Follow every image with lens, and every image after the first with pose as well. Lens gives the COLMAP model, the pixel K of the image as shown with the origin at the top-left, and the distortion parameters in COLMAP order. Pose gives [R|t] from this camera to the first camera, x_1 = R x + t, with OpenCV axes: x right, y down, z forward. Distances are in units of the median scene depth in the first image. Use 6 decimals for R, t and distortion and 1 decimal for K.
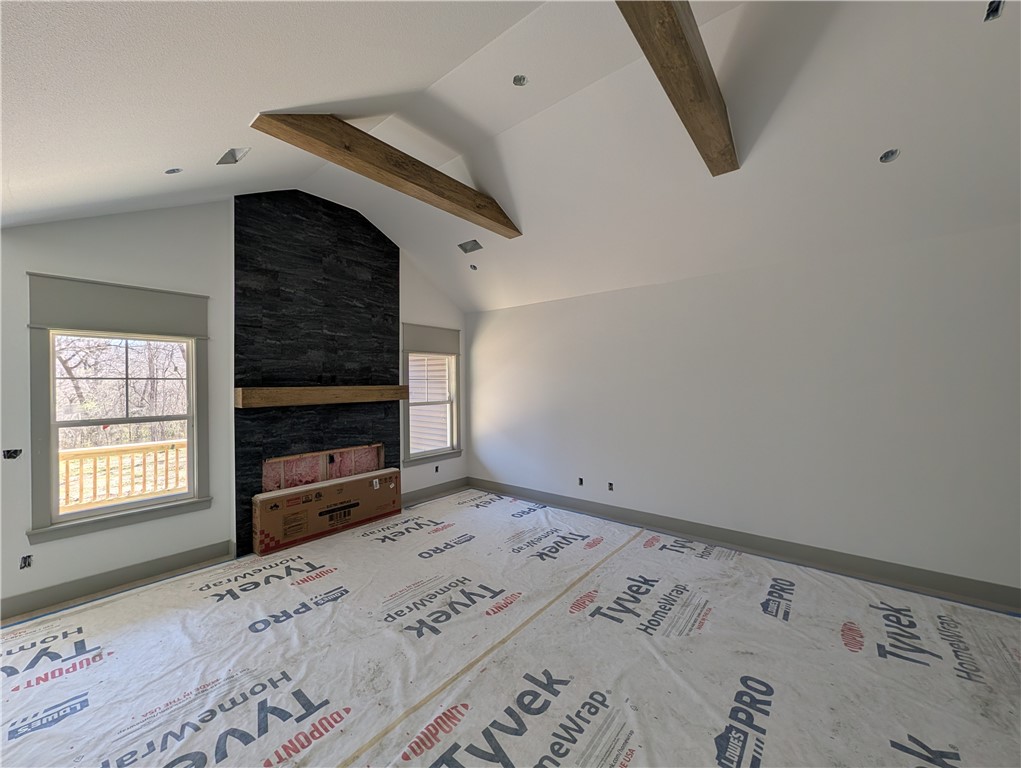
lens RADIAL K [[392.6, 0, 508.1], [0, 392.6, 382.6], [0, 0, 1]] dist [0.000845, -0.000010]
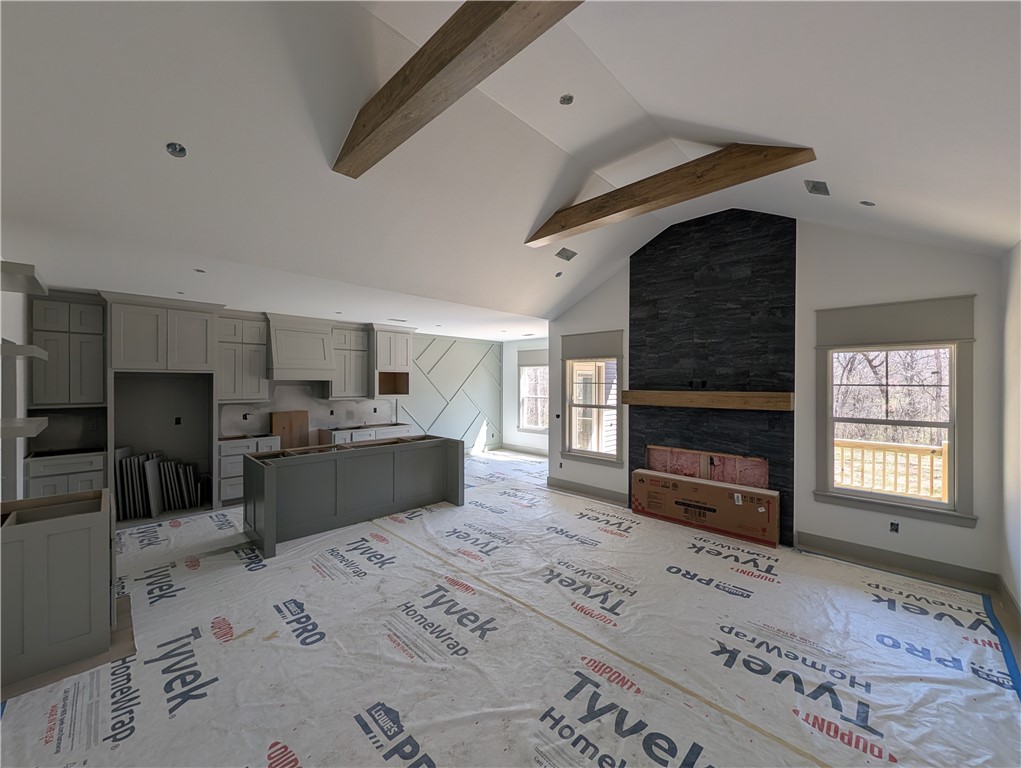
lens RADIAL K [[392.6, 0, 508.1], [0, 392.6, 382.6], [0, 0, 1]] dist [0.000845, -0.000010]
pose [[-0.083648, 0.009840, -0.996447, 0.761615], [-0.001101, 0.999950, 0.009967, -0.027467], [0.996495, 0.001930, -0.083632, 0.661933]]
